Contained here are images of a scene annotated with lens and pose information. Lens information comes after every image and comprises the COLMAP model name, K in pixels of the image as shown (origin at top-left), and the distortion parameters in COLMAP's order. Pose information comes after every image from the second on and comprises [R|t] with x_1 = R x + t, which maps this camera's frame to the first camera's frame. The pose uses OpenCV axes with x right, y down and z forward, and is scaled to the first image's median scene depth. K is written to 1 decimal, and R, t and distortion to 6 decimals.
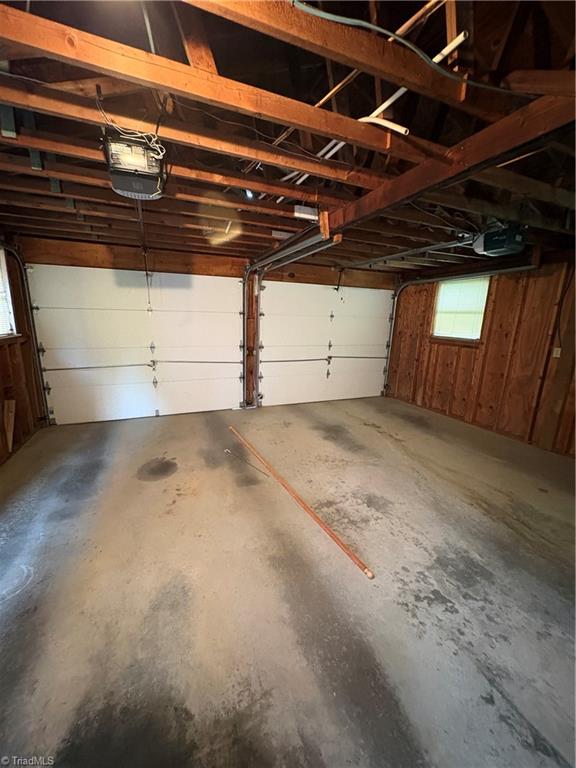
lens RADIAL K [[307.0, 0, 287.9], [0, 307.0, 385.5], [0, 0, 1]] dist [-0.000062, -0.000090]
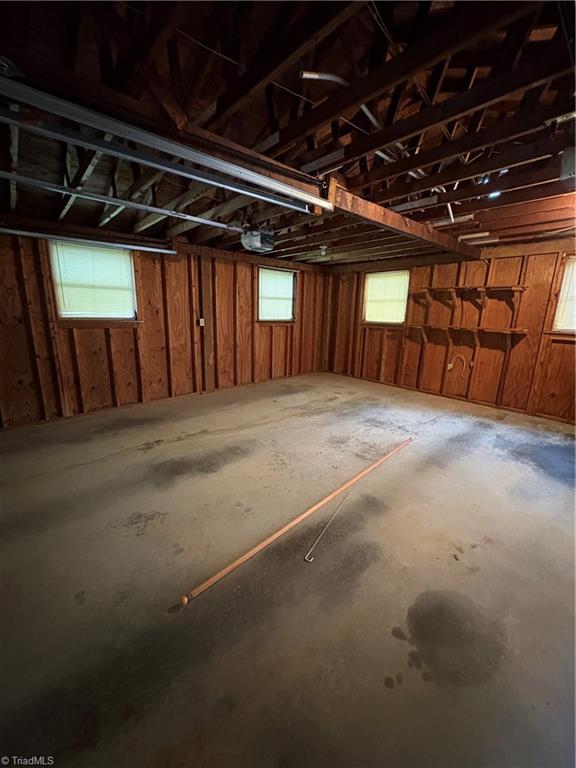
lens RADIAL K [[307.0, 0, 288.2], [0, 307.0, 382.1], [0, 0, 1]] dist [-0.000062, -0.000090]
pose [[-0.320608, -0.250449, 0.913502, -0.634966], [0.178958, 0.931027, 0.318062, -0.251901], [-0.930153, 0.265452, -0.253674, 1.177866]]
